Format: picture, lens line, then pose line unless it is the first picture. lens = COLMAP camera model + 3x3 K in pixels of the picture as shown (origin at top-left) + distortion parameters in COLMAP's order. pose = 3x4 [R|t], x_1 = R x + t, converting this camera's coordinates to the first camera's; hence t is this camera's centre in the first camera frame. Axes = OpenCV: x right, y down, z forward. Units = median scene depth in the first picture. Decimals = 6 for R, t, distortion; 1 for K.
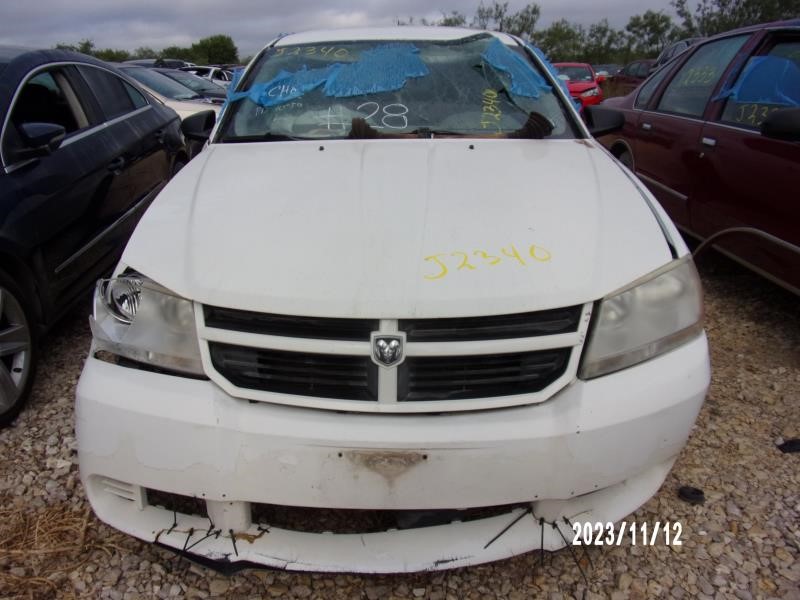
lens RADIAL K [[610.4, 0, 400.0], [0, 610.4, 300.0], [0, 0, 1]] dist [-0.121295, 0.137153]
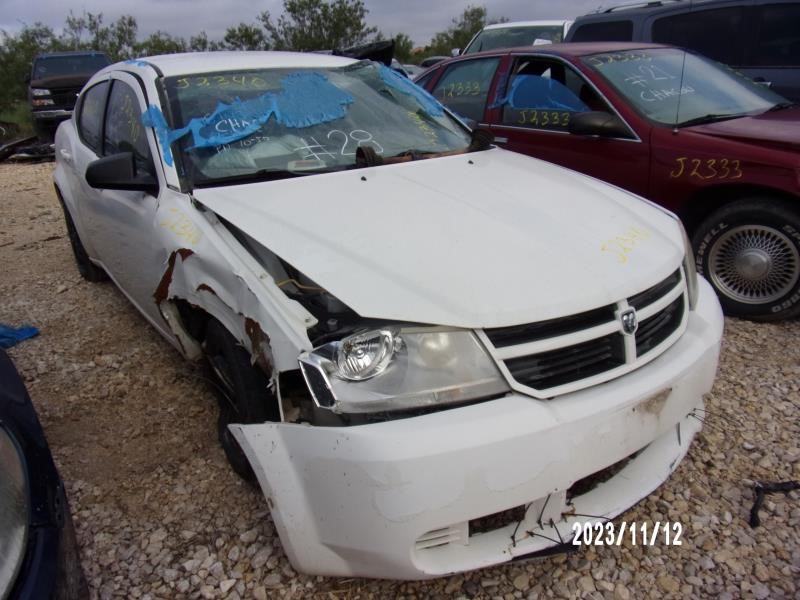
lens RADIAL K [[579.0, 0, 400.0], [0, 579.0, 300.0], [0, 0, 1]] dist [-0.024491, -0.002465]
pose [[0.799407, -0.232593, 0.553940, -0.912128], [0.233144, 0.969863, 0.070779, -0.138820], [-0.553708, 0.072567, 0.829543, 0.204274]]
